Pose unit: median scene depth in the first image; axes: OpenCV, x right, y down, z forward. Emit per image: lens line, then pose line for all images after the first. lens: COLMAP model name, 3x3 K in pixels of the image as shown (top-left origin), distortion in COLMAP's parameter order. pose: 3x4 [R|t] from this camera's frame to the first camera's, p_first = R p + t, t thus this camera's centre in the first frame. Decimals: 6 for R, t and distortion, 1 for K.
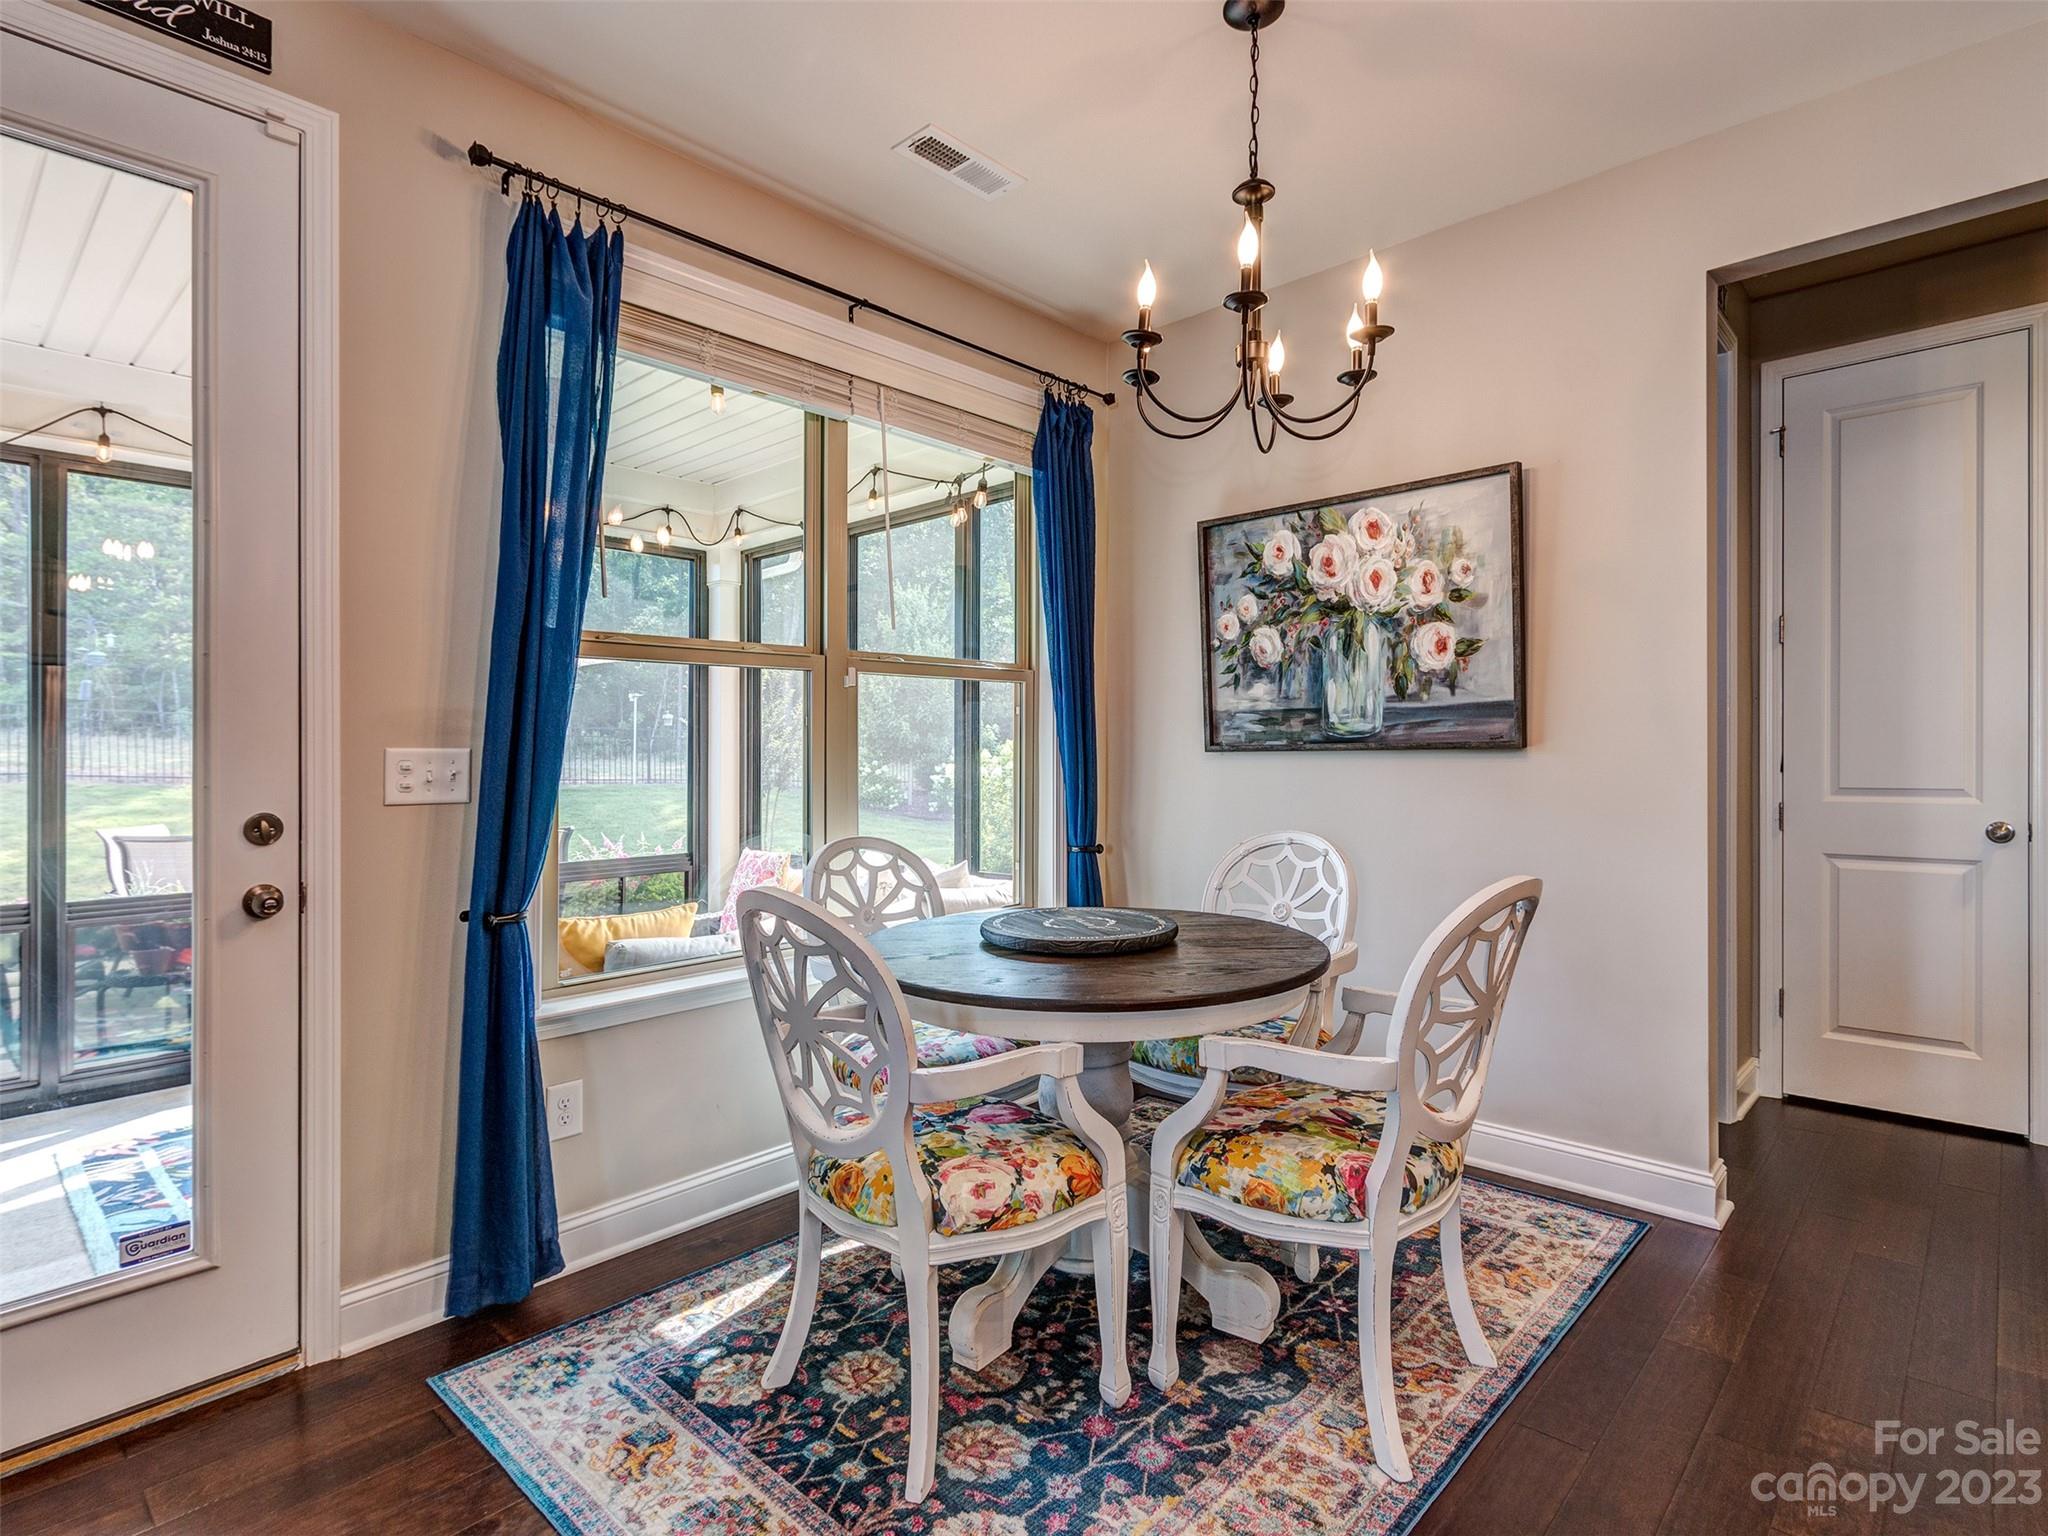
lens RADIAL K [[1050.2, 0, 1012.3], [0, 1050.2, 755.3], [0, 0, 1]] dist [0.007773, -0.002840]
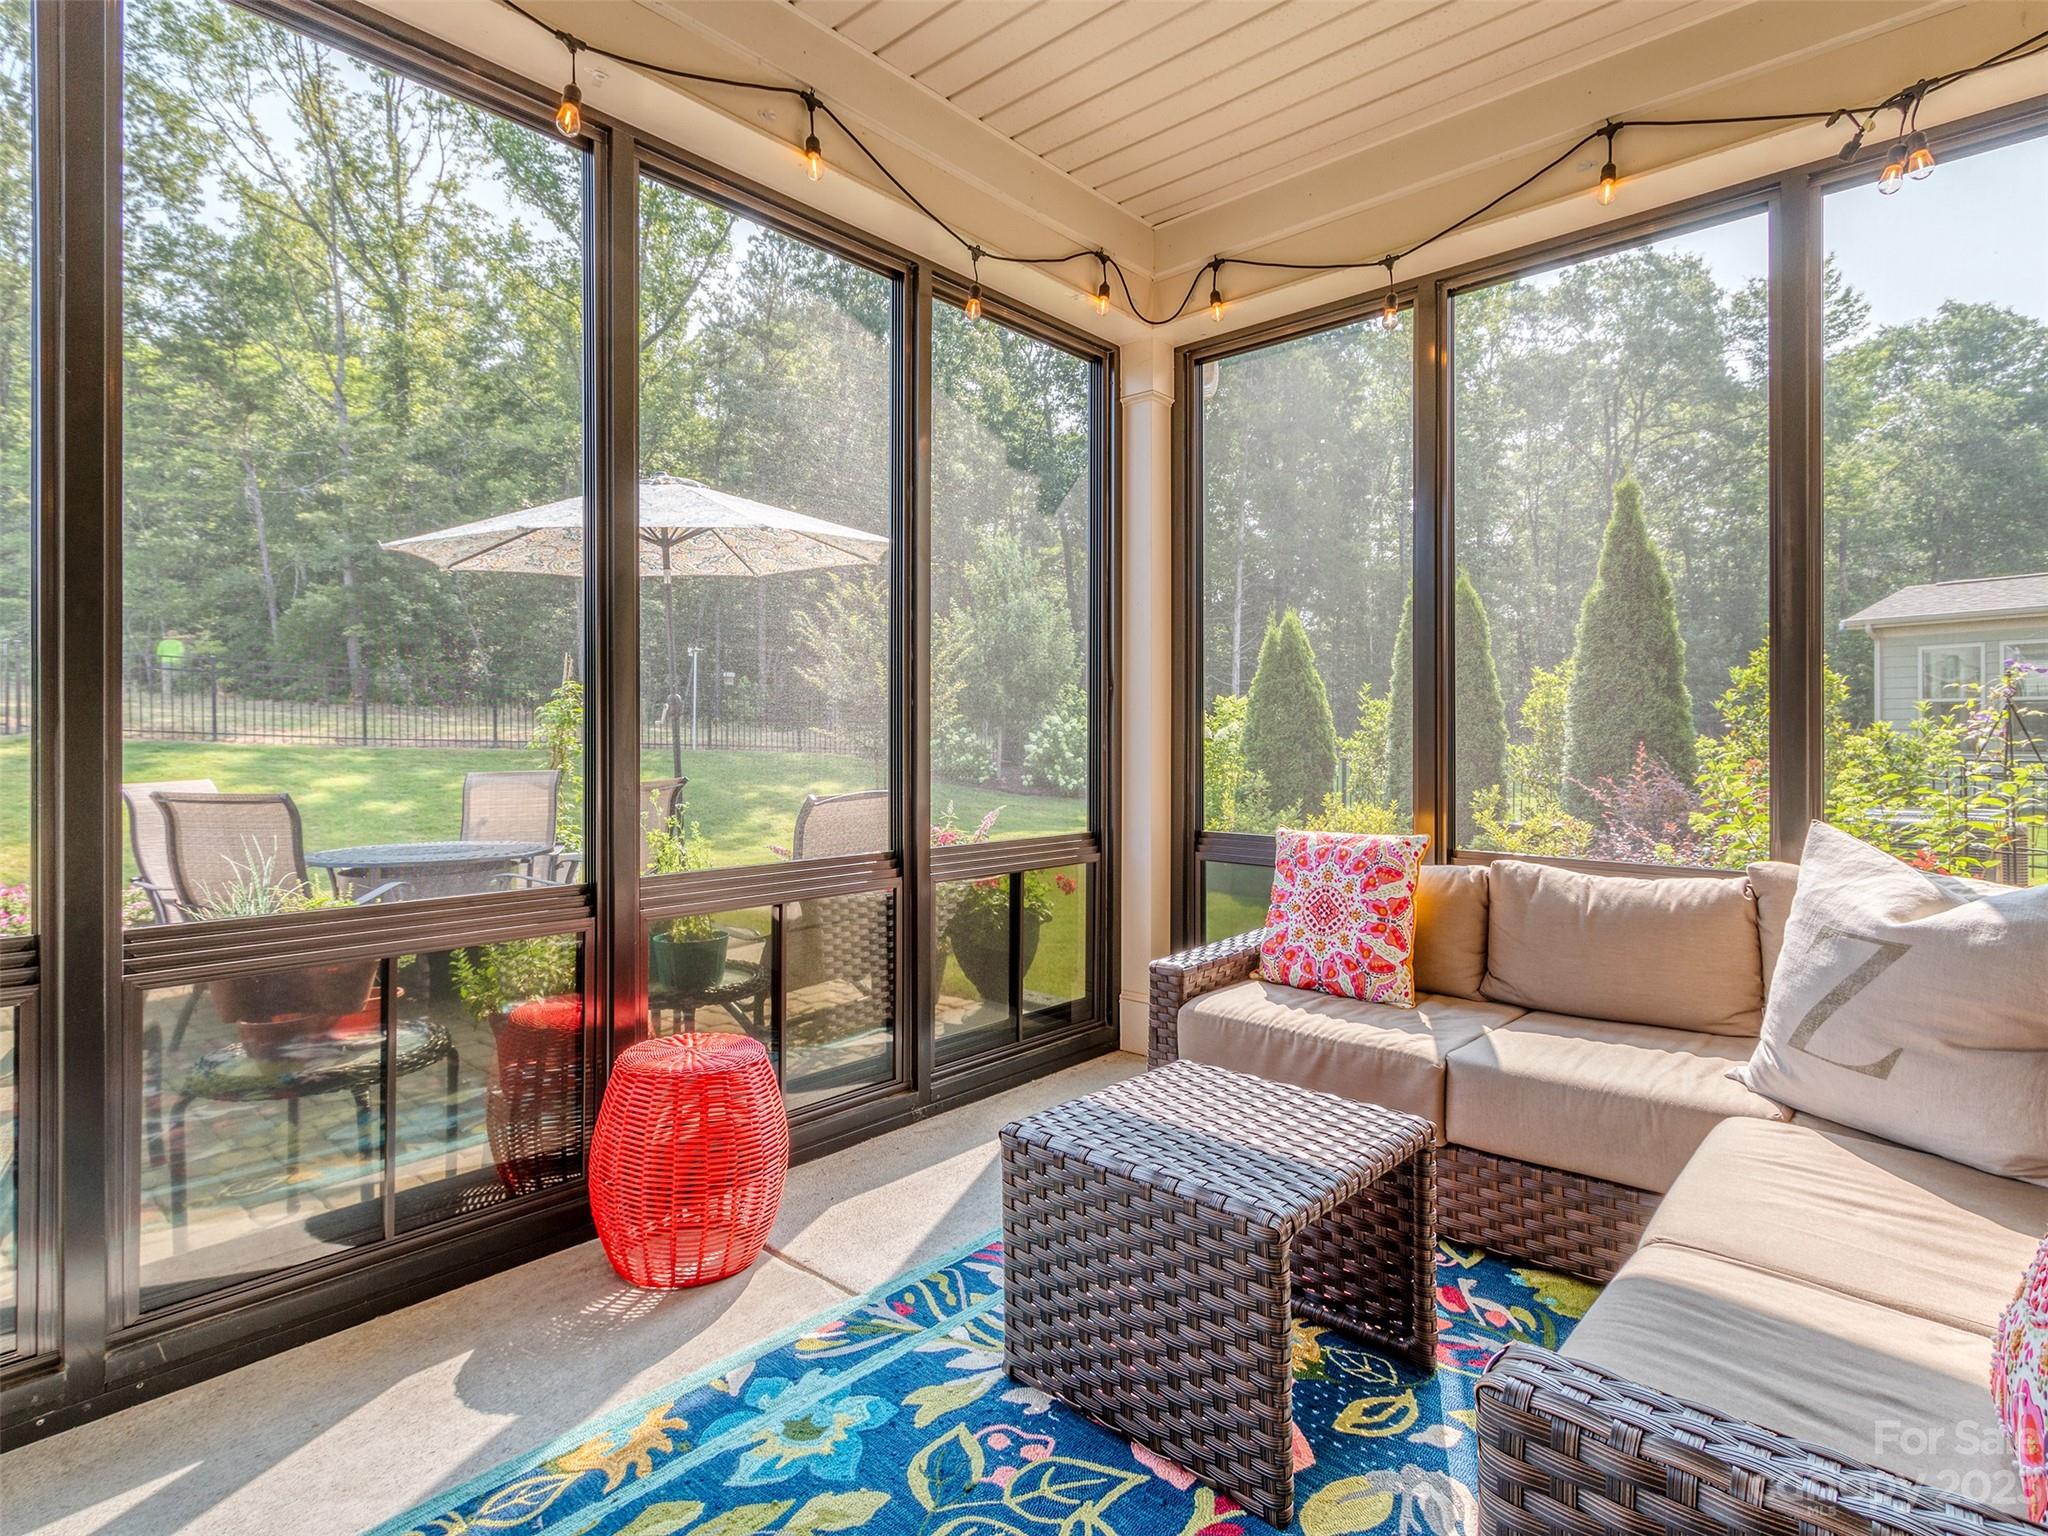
lens RADIAL K [[1072.3, 0, 1020.7], [0, 1072.3, 748.5], [0, 0, 1]] dist [0.004134, 0.001196]
pose [[0.999834, 0.015368, 0.009766, -0.350035], [-0.015512, 0.999769, 0.014881, 0.033543], [-0.009535, -0.015030, 0.999842, 0.364020]]
